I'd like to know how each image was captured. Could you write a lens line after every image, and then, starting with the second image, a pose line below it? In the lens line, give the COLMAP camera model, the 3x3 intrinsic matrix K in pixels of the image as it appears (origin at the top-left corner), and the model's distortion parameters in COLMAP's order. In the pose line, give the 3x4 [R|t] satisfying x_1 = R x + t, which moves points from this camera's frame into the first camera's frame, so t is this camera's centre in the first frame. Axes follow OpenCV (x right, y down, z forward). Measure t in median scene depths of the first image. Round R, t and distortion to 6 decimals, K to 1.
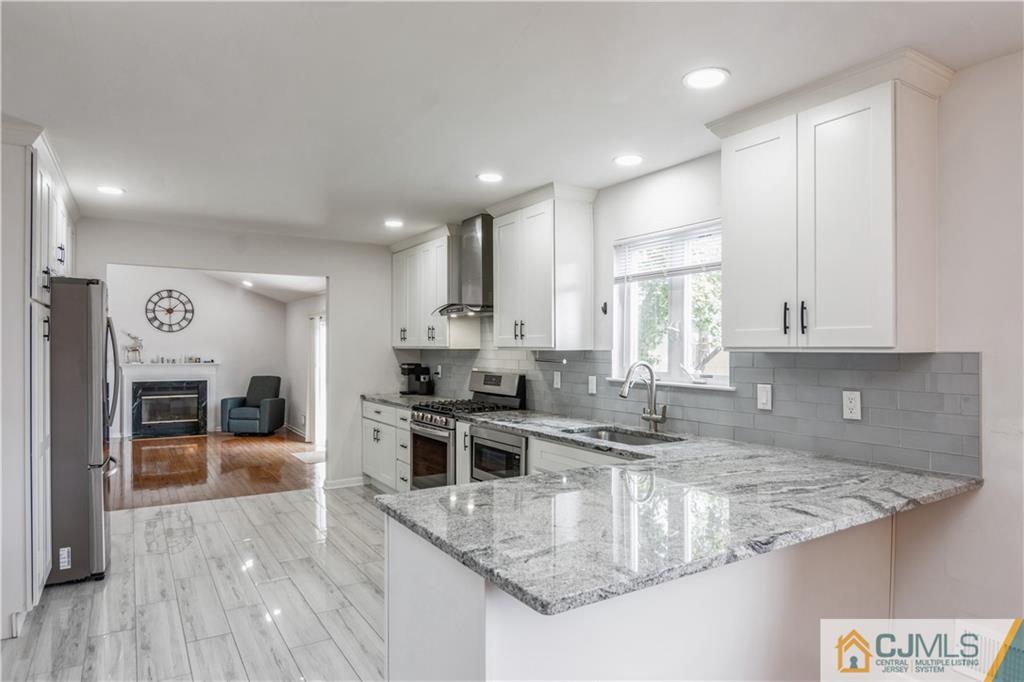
lens RADIAL K [[602.2, 0, 512.0], [0, 602.2, 341.0], [0, 0, 1]] dist [0.002744, -0.030271]
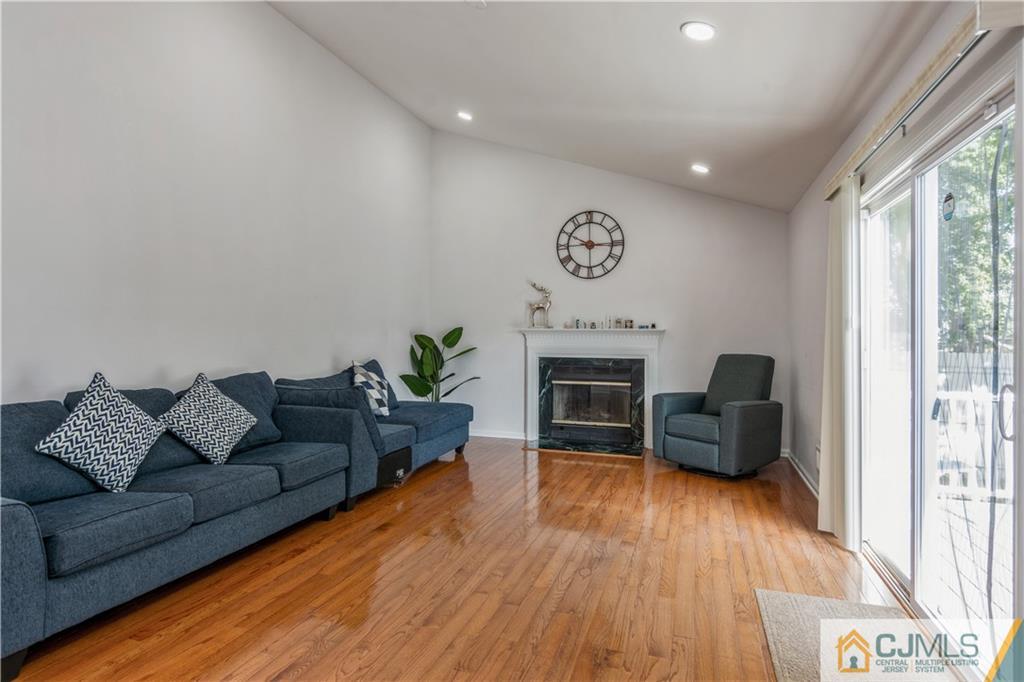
lens RADIAL K [[548.9, 0, 508.1], [0, 548.9, 334.3], [0, 0, 1]] dist [-0.002708, -0.000937]
pose [[0.623982, -0.002021, -0.781436, -0.175277], [0.003785, 0.999993, 0.000437, 0.040774], [0.781429, -0.003230, 0.623986, 0.567207]]
